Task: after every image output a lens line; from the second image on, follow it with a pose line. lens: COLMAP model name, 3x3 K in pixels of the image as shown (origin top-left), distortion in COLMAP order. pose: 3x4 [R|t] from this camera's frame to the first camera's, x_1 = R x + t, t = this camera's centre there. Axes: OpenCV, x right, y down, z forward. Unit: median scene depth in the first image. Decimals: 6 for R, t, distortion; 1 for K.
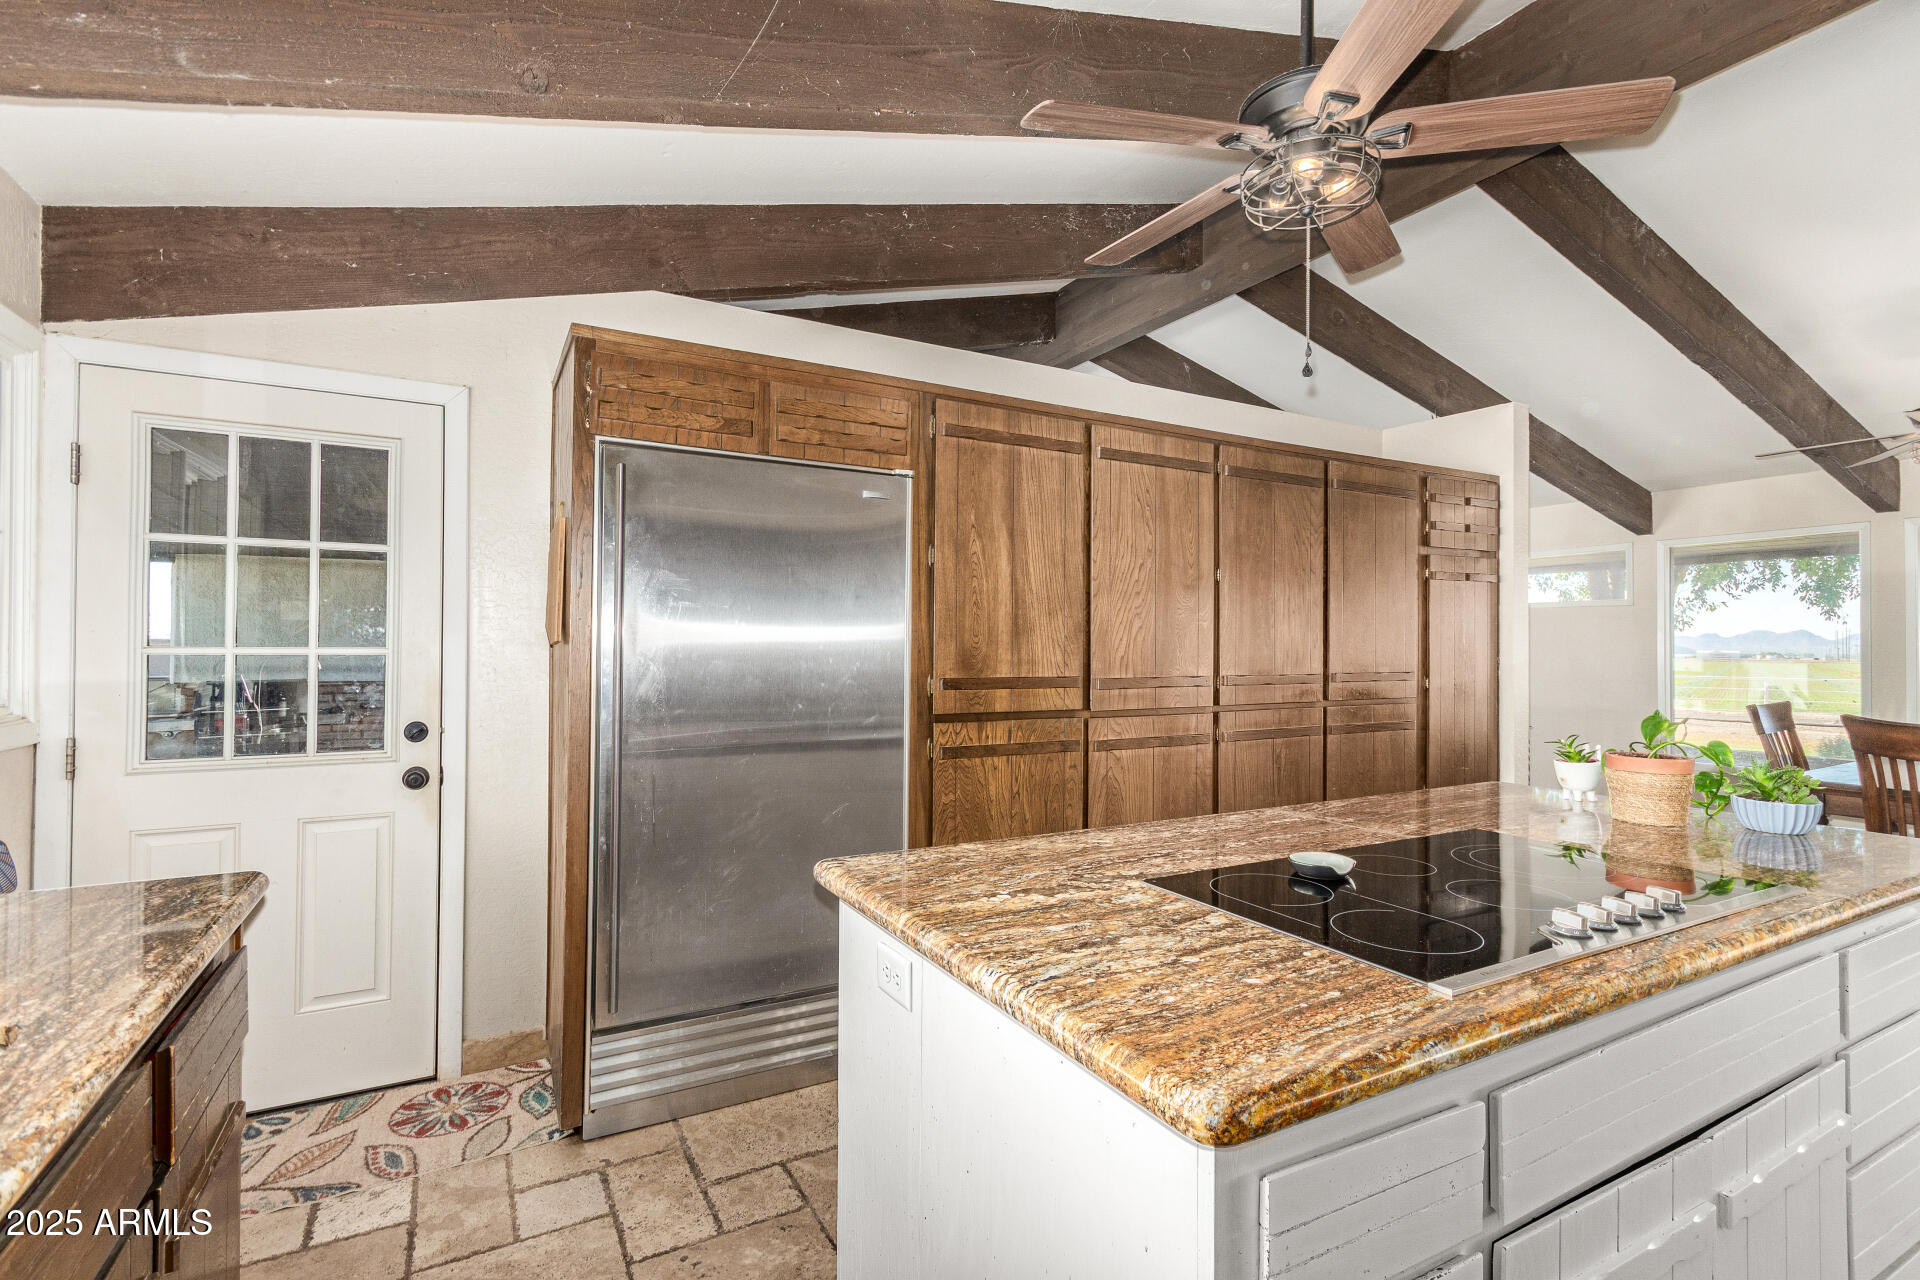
lens RADIAL K [[898.4, 0, 964.6], [0, 898.4, 635.4], [0, 0, 1]] dist [-0.005130, -0.000658]
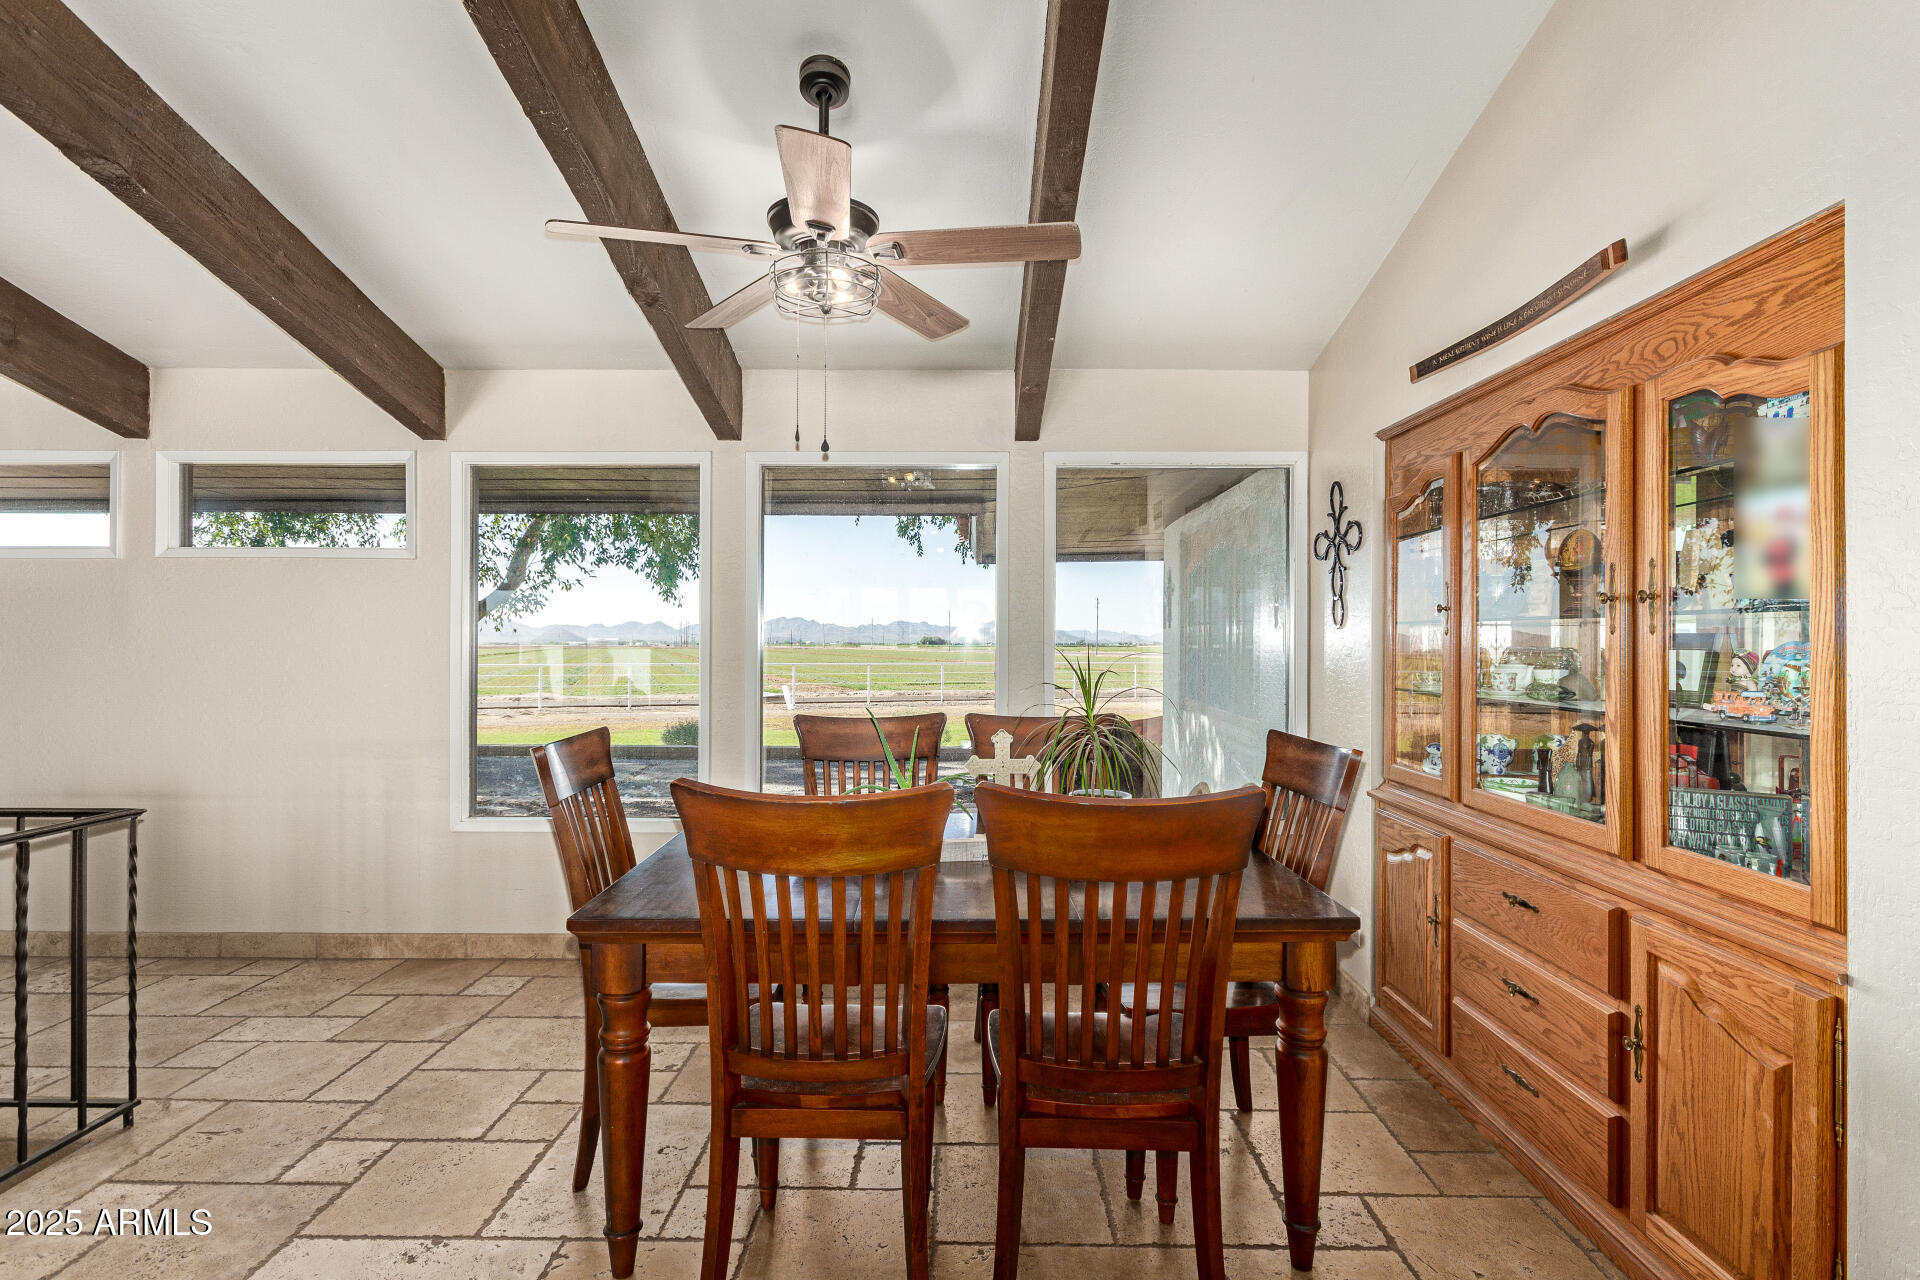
lens RADIAL K [[931.5, 0, 960.4], [0, 931.5, 638.0], [0, 0, 1]] dist [0.003130, 0.000433]
pose [[0.483829, 0.002884, 0.875158, 0.386324], [-0.017862, 0.999819, 0.006580, 0.009300], [-0.874980, -0.018815, 0.483793, 0.390249]]
